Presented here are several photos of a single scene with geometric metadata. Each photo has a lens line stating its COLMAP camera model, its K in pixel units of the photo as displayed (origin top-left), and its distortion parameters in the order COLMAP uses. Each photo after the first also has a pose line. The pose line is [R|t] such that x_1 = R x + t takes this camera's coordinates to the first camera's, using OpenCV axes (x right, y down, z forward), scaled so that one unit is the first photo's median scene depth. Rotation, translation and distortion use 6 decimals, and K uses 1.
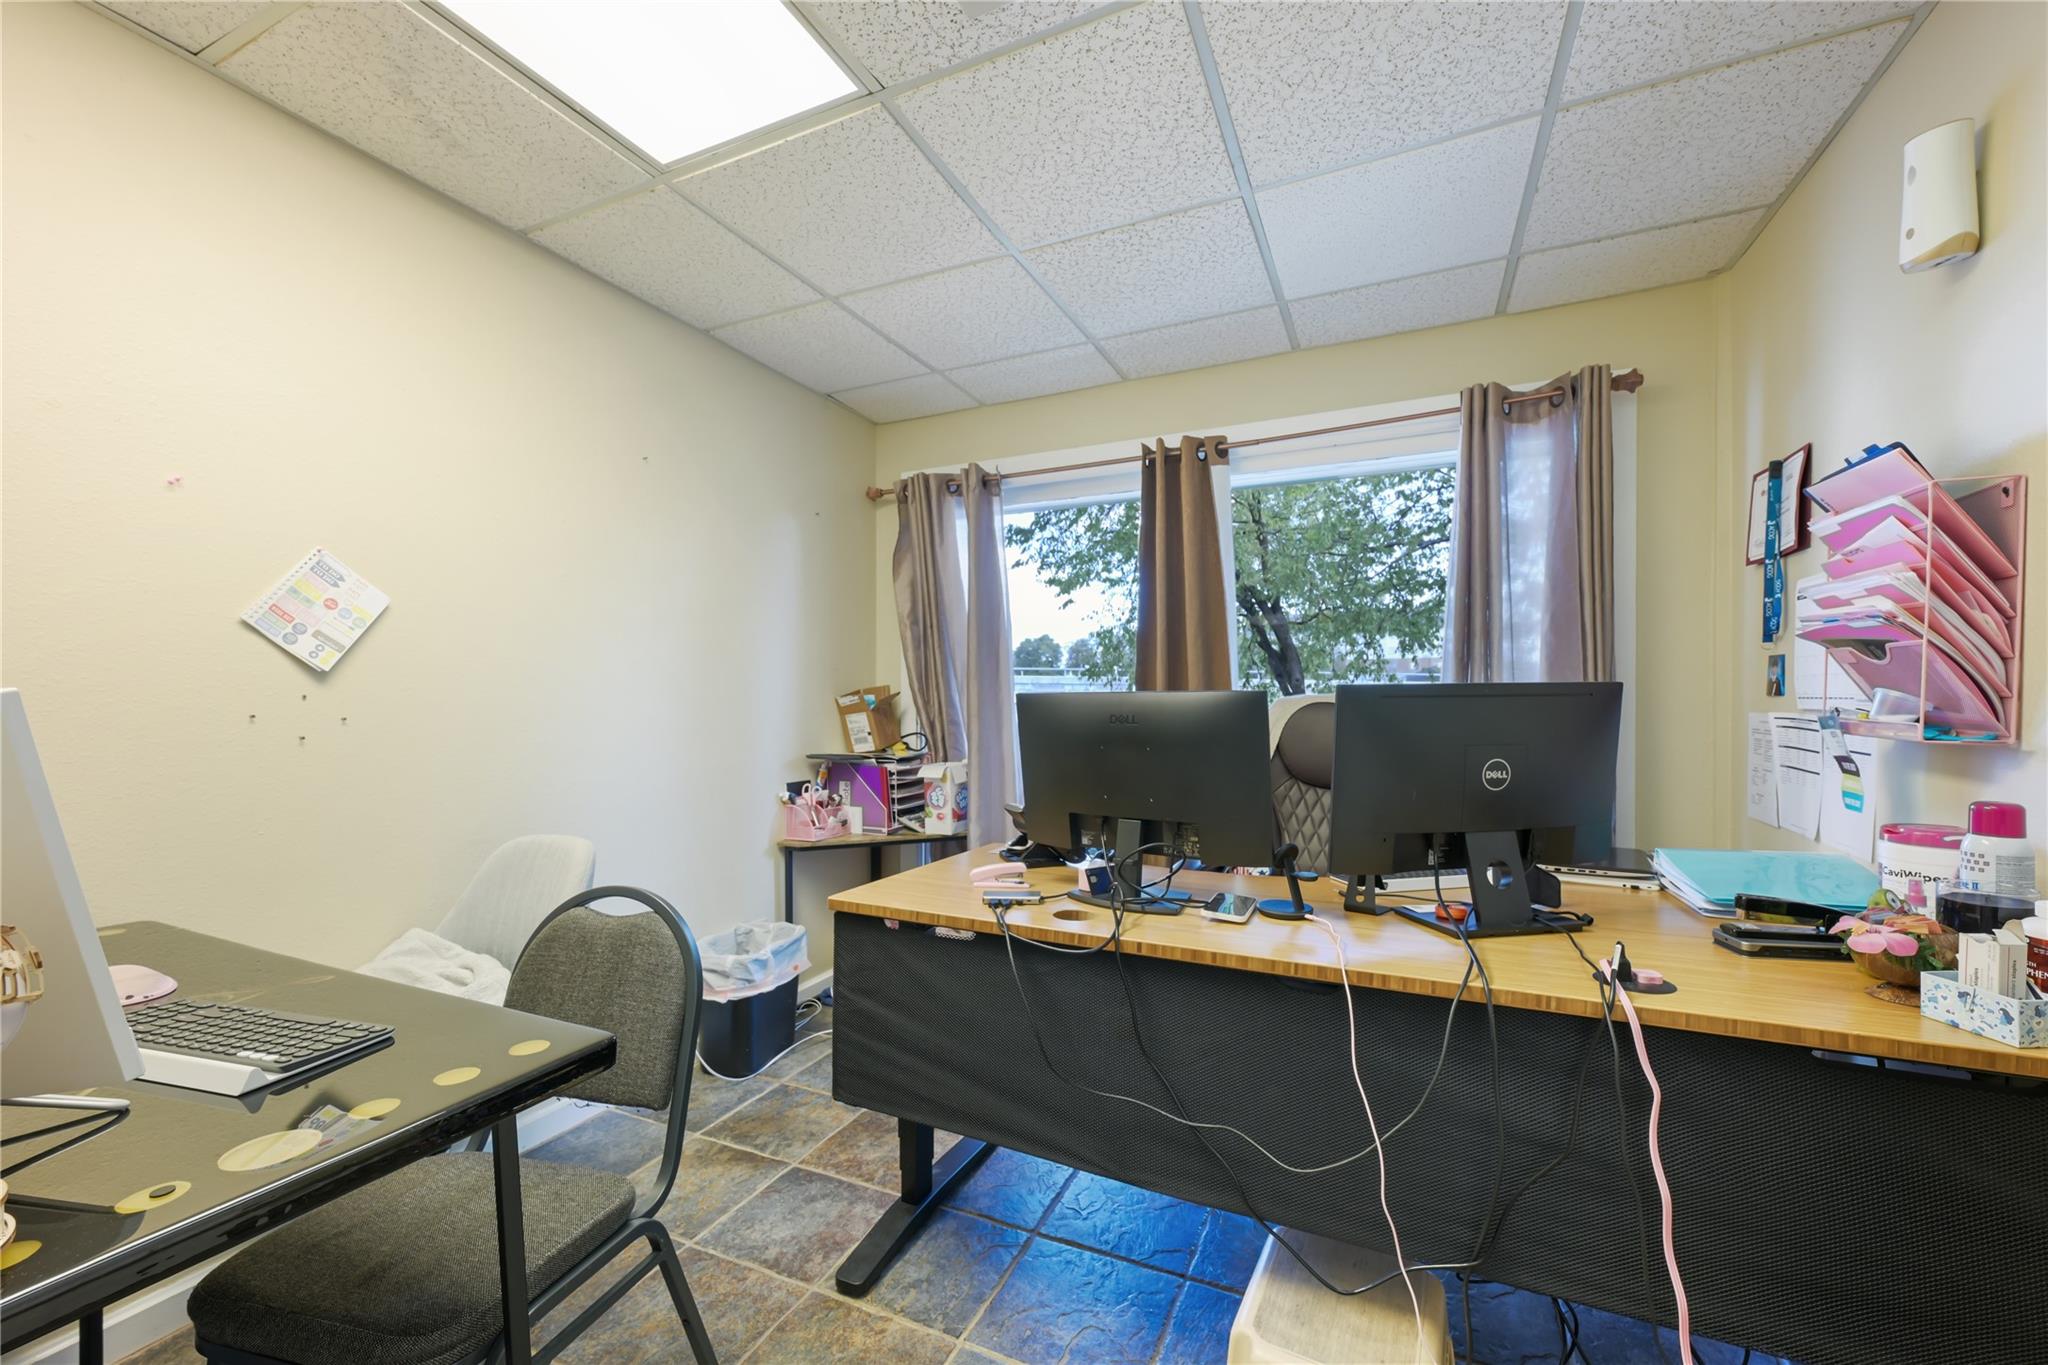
lens RADIAL K [[803.5, 0, 1021.8], [0, 803.5, 692.3], [0, 0, 1]] dist [-0.000173, -0.000202]
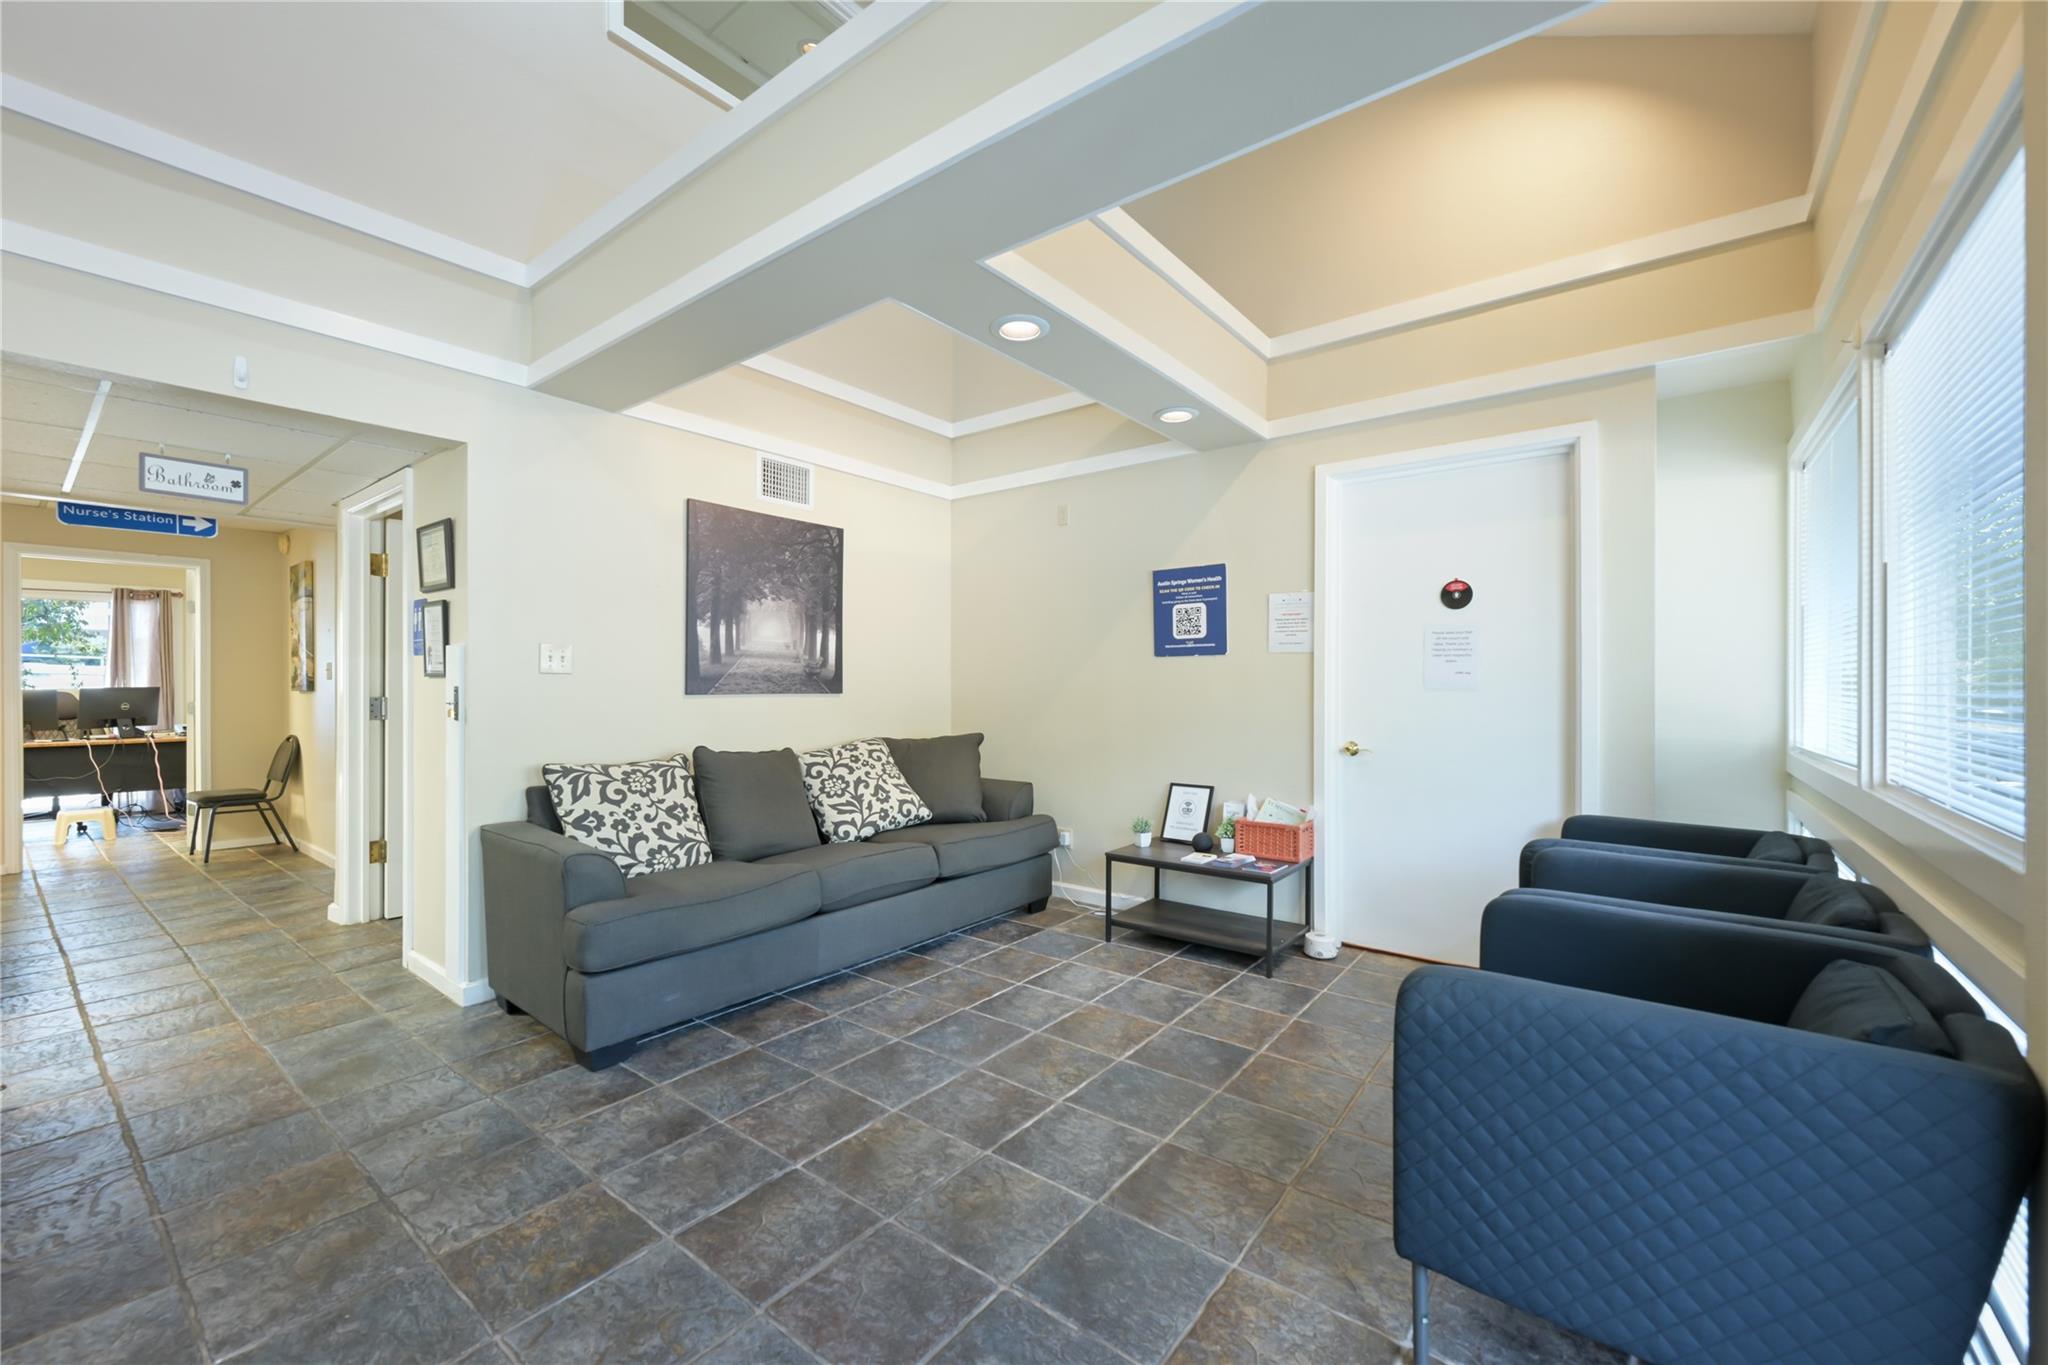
lens RADIAL K [[803.5, 0, 1021.8], [0, 803.5, 692.3], [0, 0, 1]] dist [-0.000173, -0.000202]
pose [[0.207335, -0.006090, 0.978251, -1.810891], [-0.001622, 0.999977, 0.006569, -0.017089], [-0.978269, -0.002949, 0.207320, -3.167813]]
